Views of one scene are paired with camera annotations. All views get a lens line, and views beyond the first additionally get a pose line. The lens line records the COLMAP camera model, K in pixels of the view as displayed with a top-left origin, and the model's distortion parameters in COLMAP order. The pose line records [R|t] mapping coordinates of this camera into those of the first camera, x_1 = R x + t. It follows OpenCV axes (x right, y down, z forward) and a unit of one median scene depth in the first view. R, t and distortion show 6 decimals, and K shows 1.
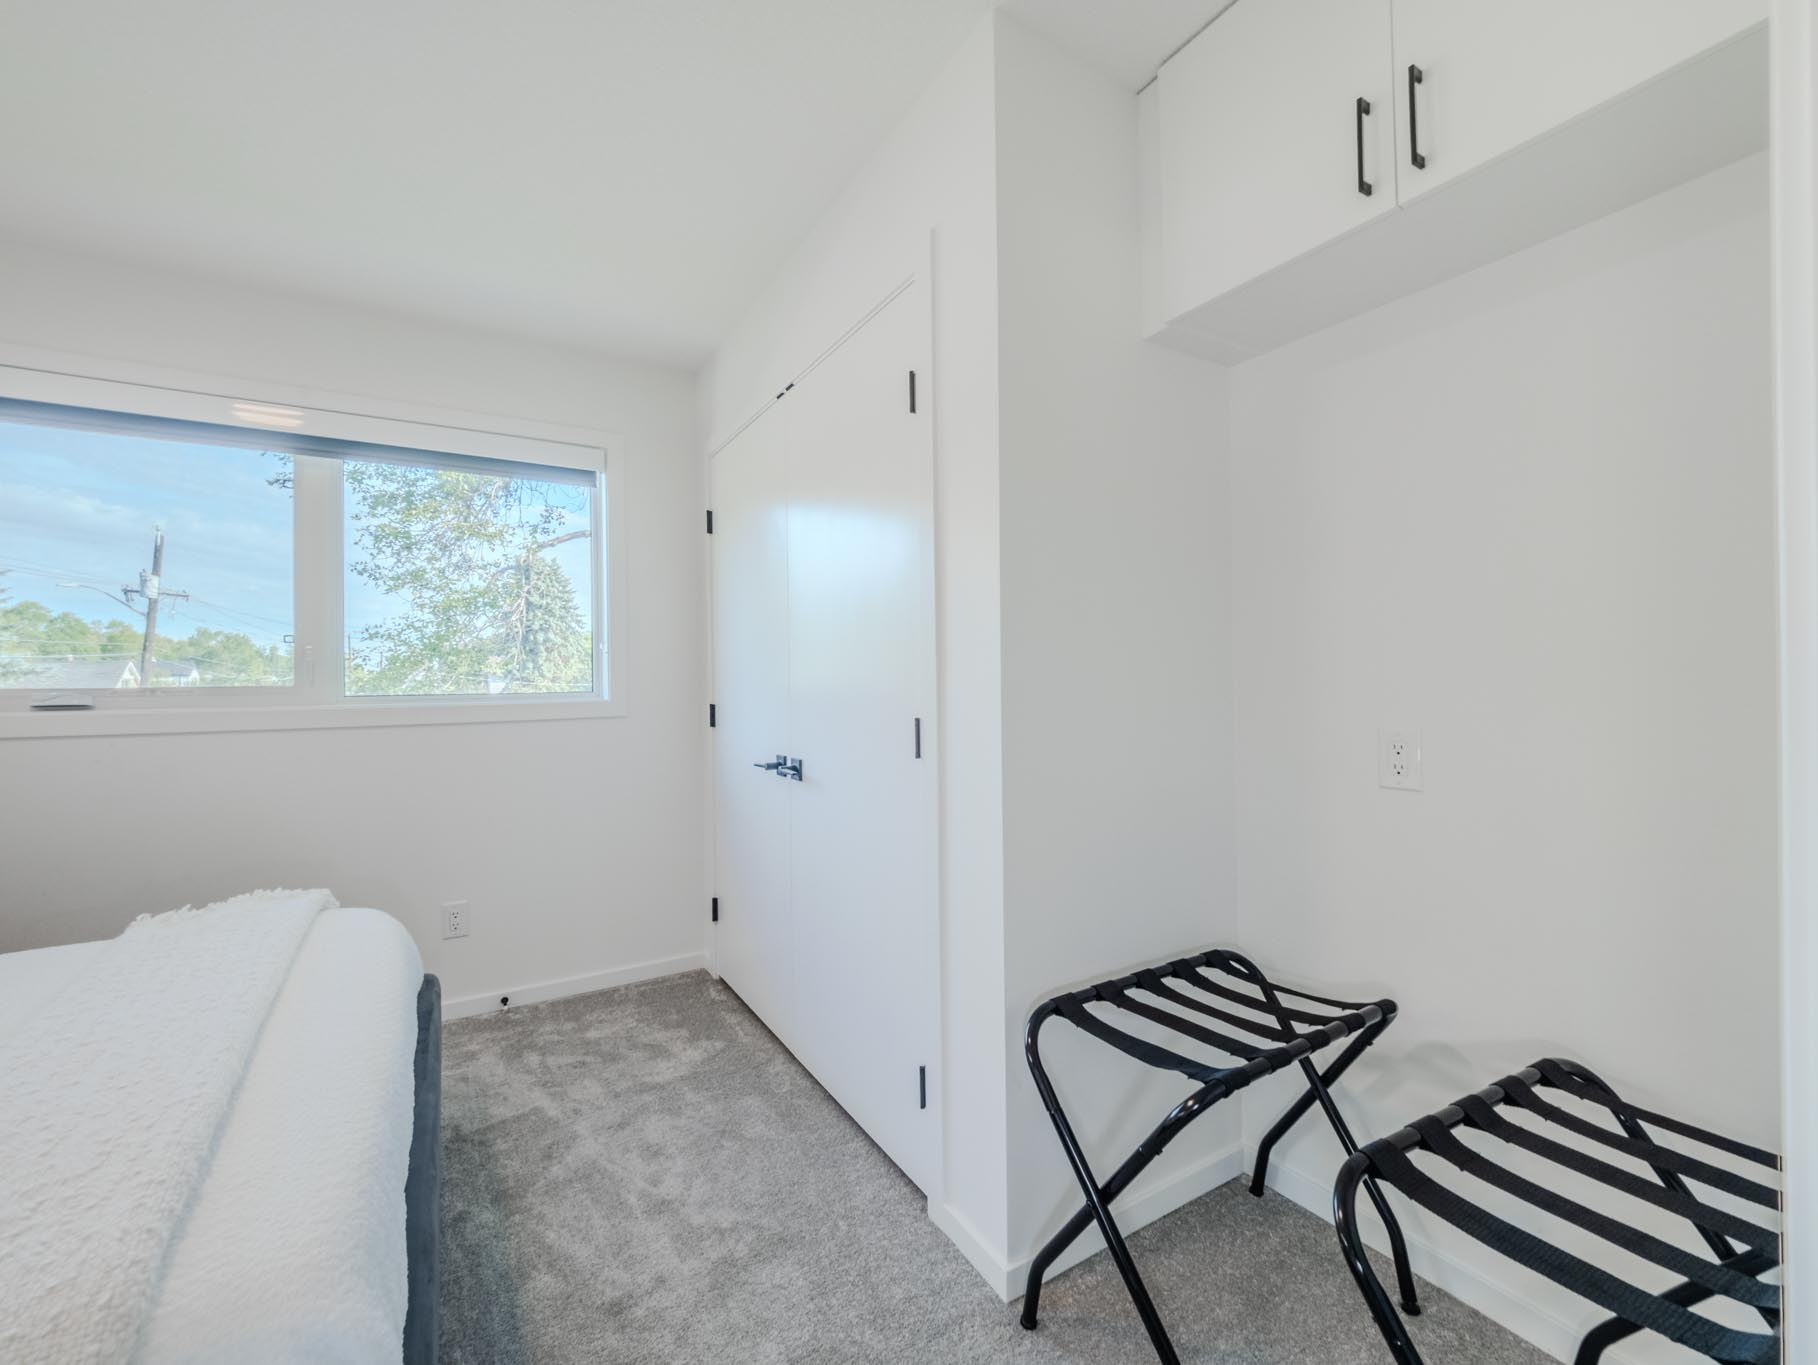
lens RADIAL K [[763.7, 0, 908.5], [0, 763.7, 676.1], [0, 0, 1]] dist [0.009936, -0.000492]
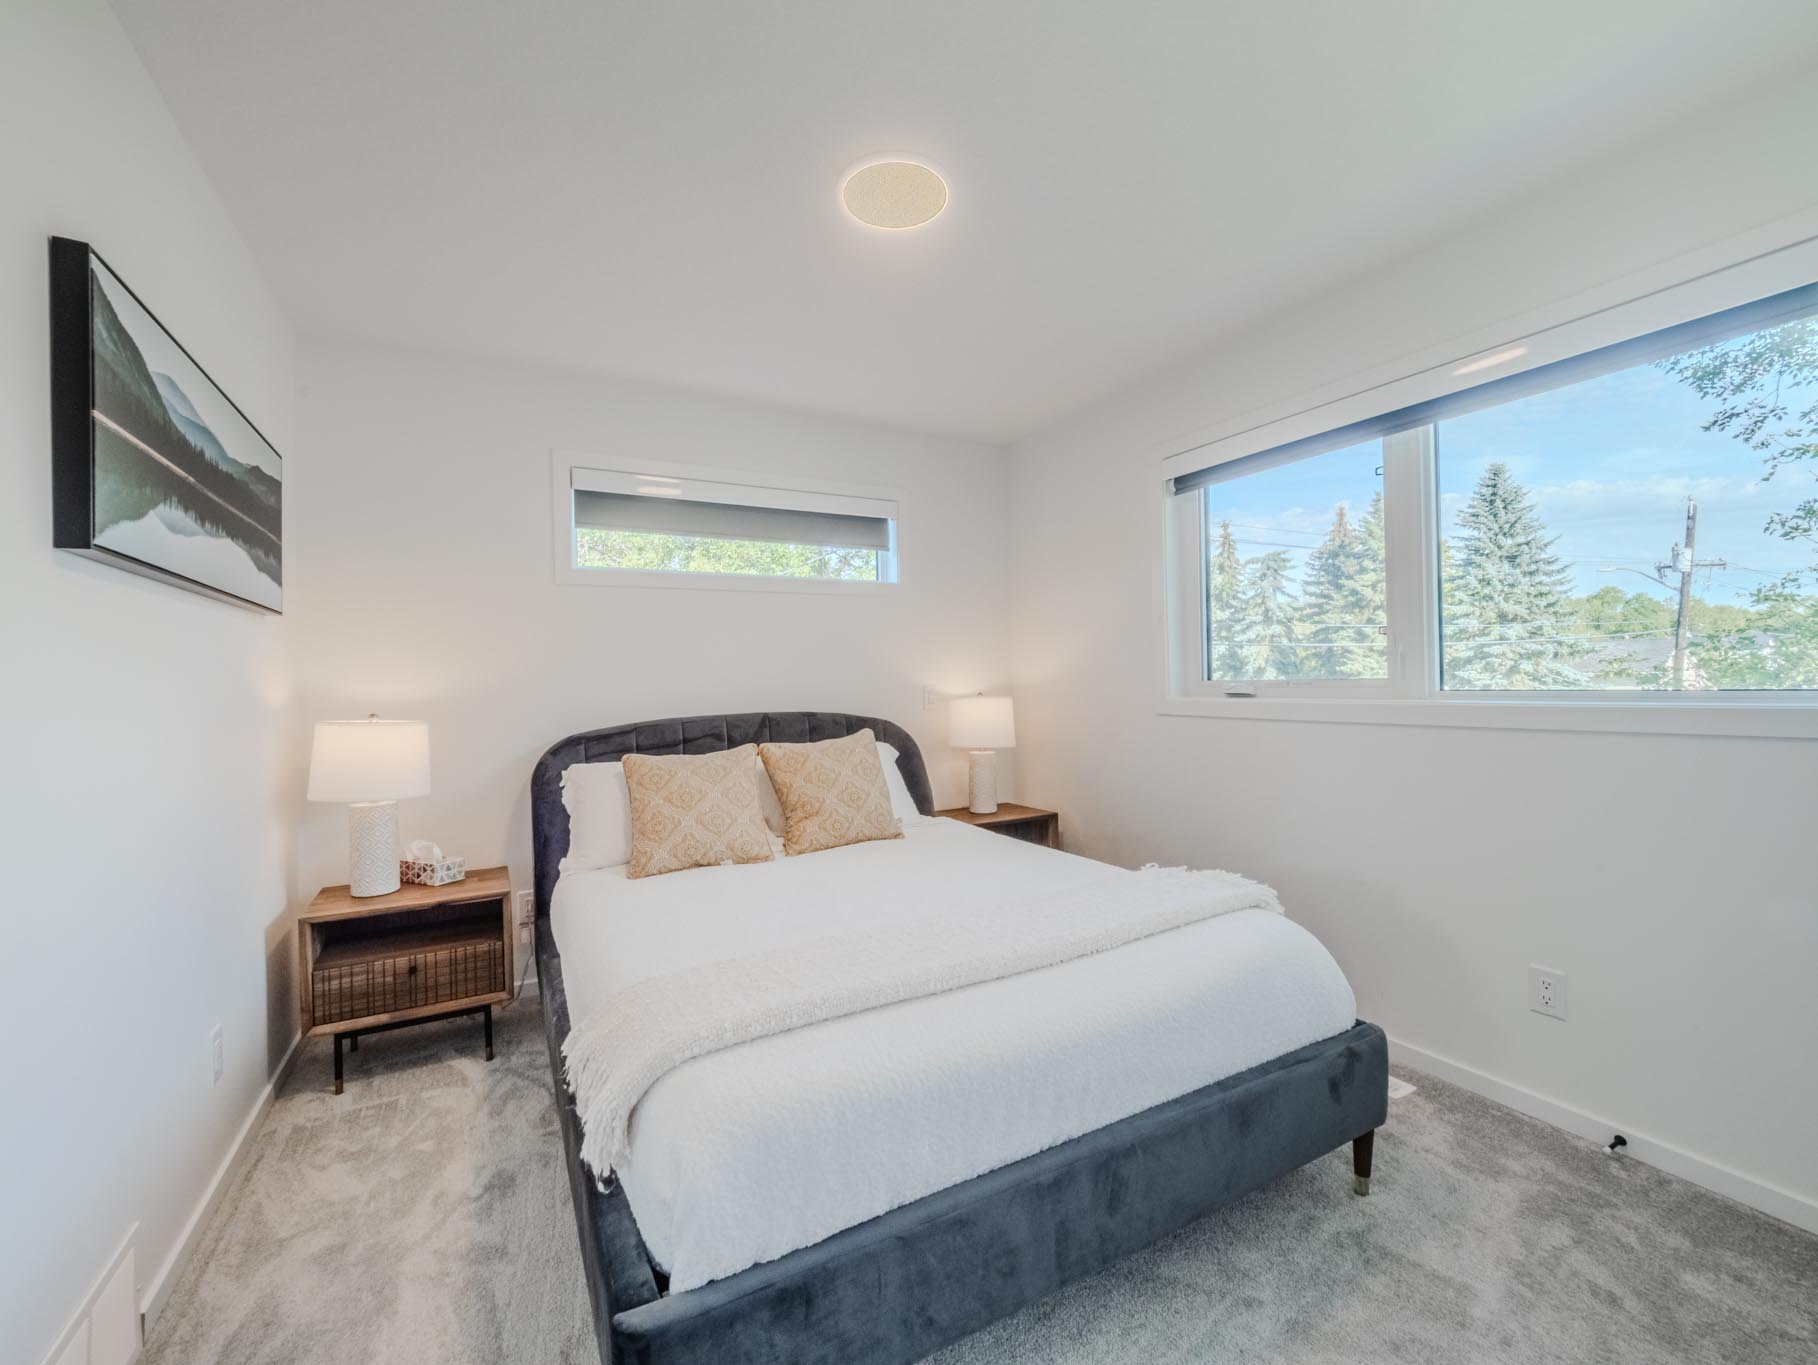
lens RADIAL K [[763.7, 0, 907.8], [0, 763.7, 682.9], [0, 0, 1]] dist [0.009936, -0.000492]
pose [[-0.032650, 0.014739, -0.999358, 0.186552], [0.027217, 0.999534, 0.013852, -0.011715], [0.999096, -0.026747, -0.033036, 0.427400]]
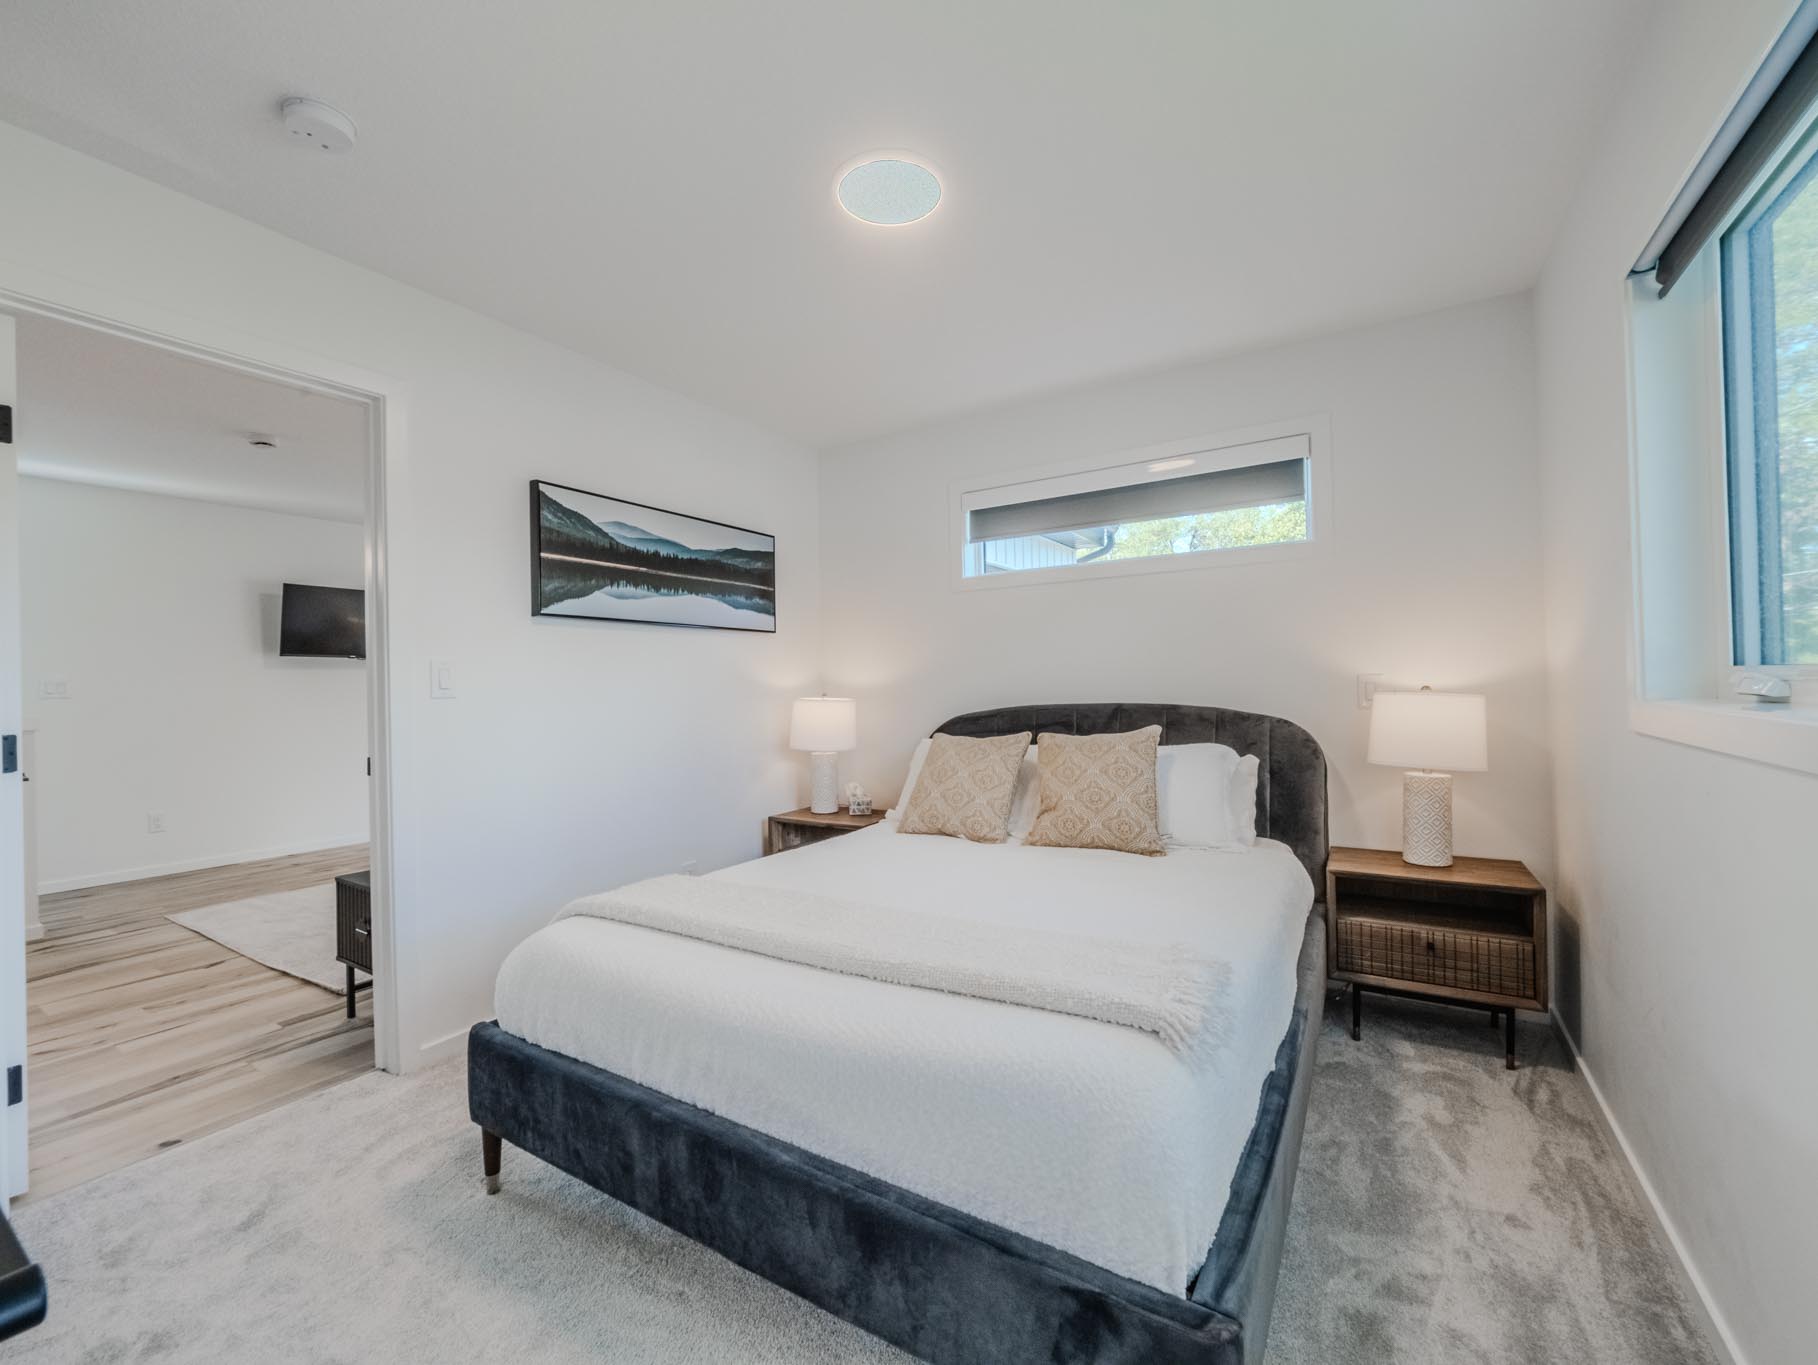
lens RADIAL K [[763.7, 0, 903.3], [0, 763.7, 689.0], [0, 0, 1]] dist [0.009936, -0.000492]
pose [[-0.889363, 0.027727, -0.456359, -0.223437], [0.028810, 0.999574, 0.004586, 0.010562], [0.456292, -0.009069, -0.889784, 1.075538]]
